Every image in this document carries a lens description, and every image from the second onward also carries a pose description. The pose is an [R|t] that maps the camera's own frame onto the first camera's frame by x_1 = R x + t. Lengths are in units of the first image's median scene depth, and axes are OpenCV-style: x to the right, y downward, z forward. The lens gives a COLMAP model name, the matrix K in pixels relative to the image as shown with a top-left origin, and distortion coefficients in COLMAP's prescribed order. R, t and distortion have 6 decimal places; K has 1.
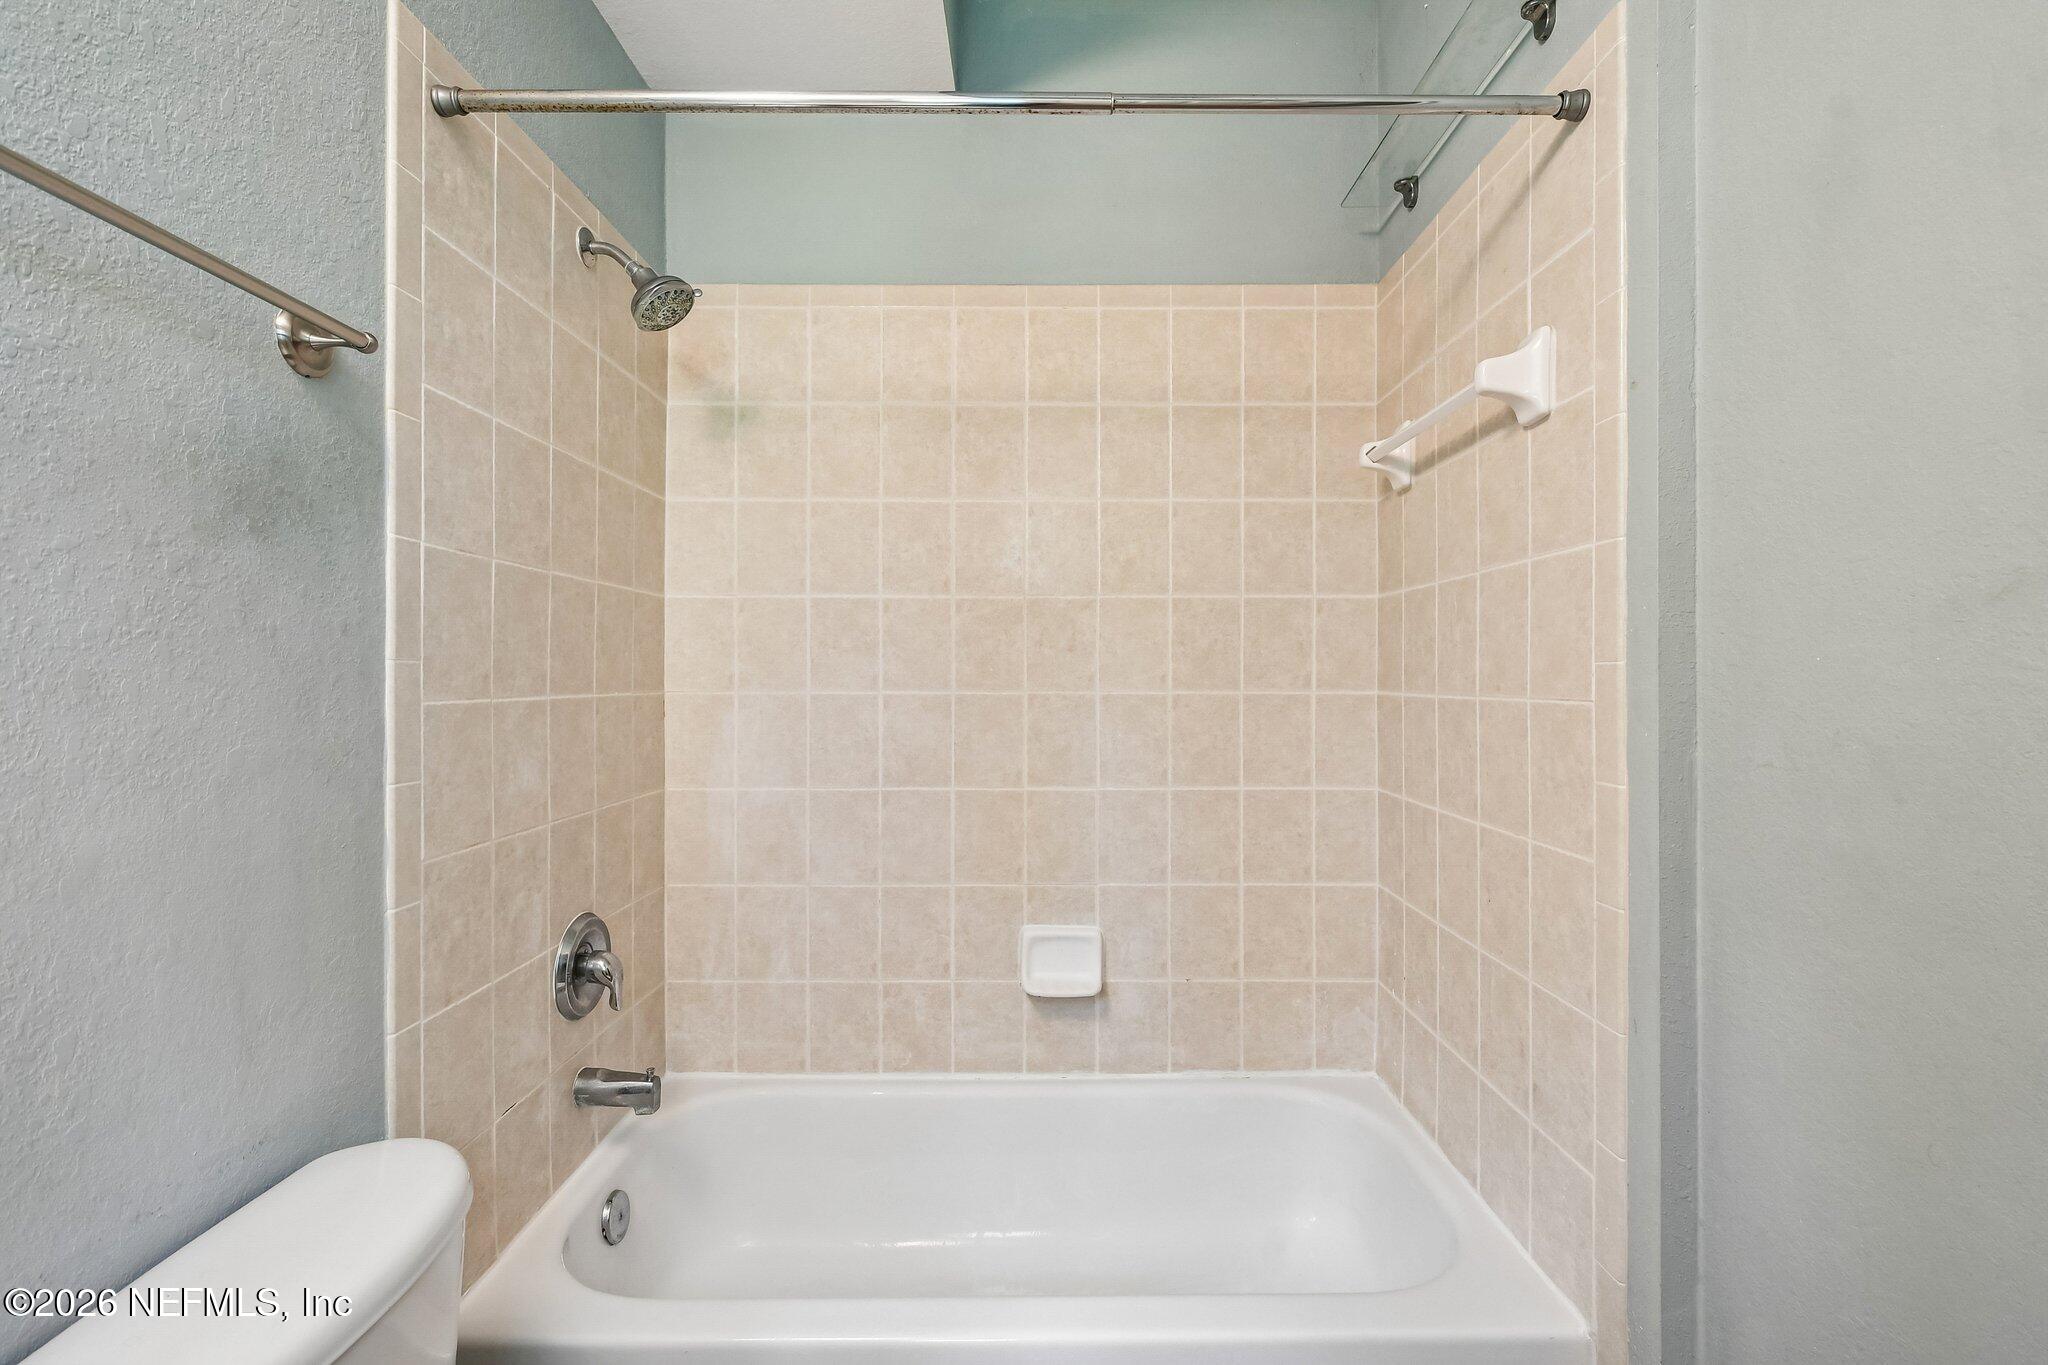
lens RADIAL K [[884.7, 0, 1051.7], [0, 884.7, 677.7], [0, 0, 1]] dist [0.010702, -0.008544]
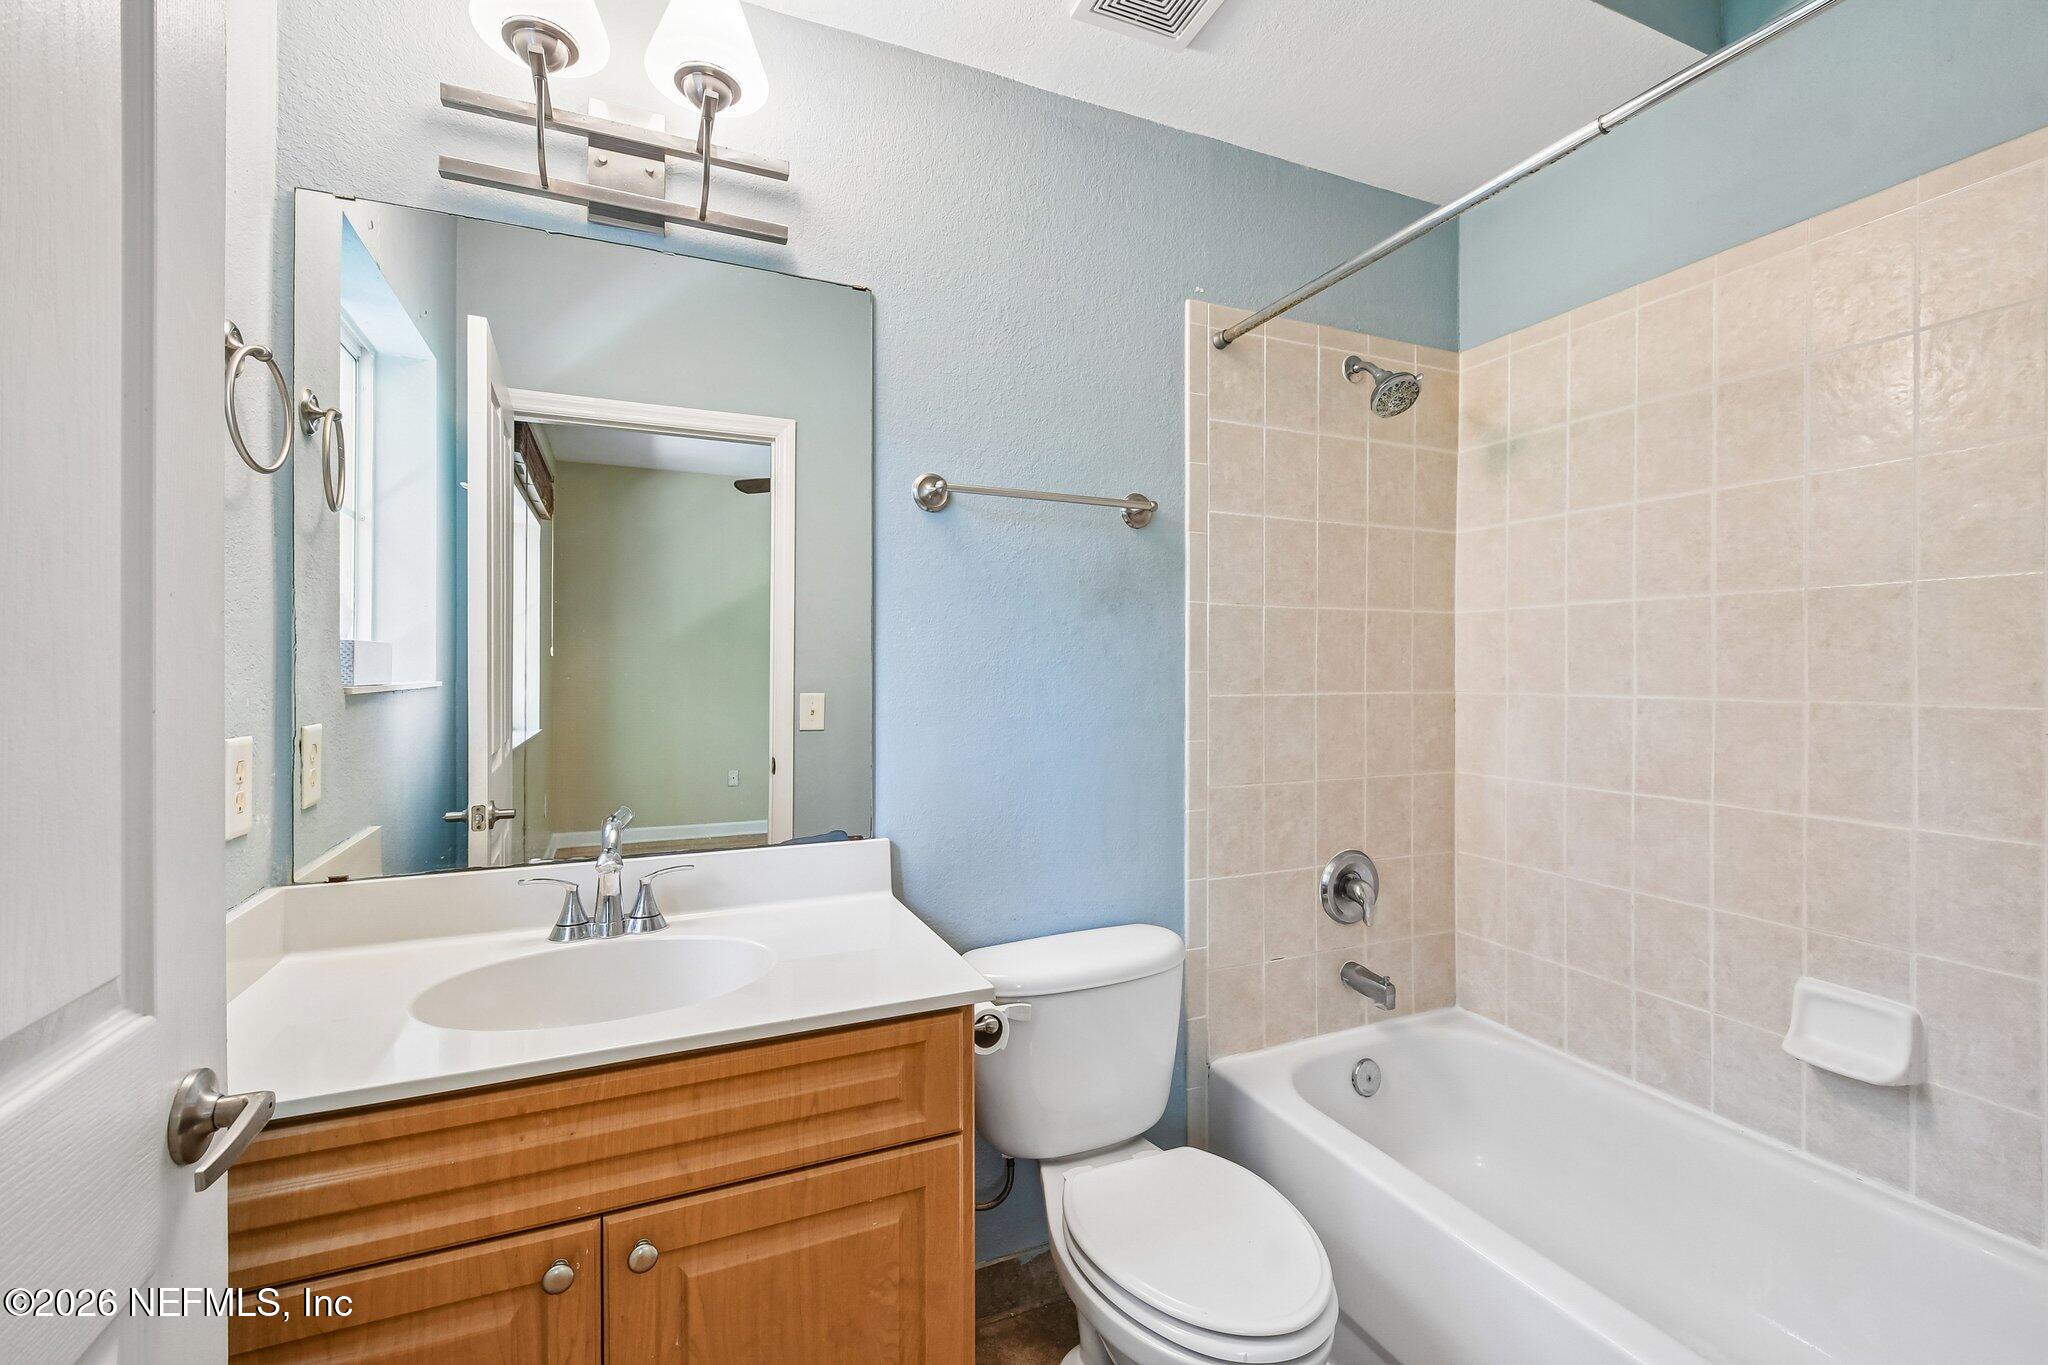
lens RADIAL K [[959.9, 0, 1125.3], [0, 959.9, 675.0], [0, 0, 1]] dist [0.001514, -0.000250]
pose [[0.446957, 0.005725, -0.894537, 0.521017], [-0.002661, 0.999984, 0.005070, -0.011825], [0.894551, 0.000115, 0.446965, 0.009845]]
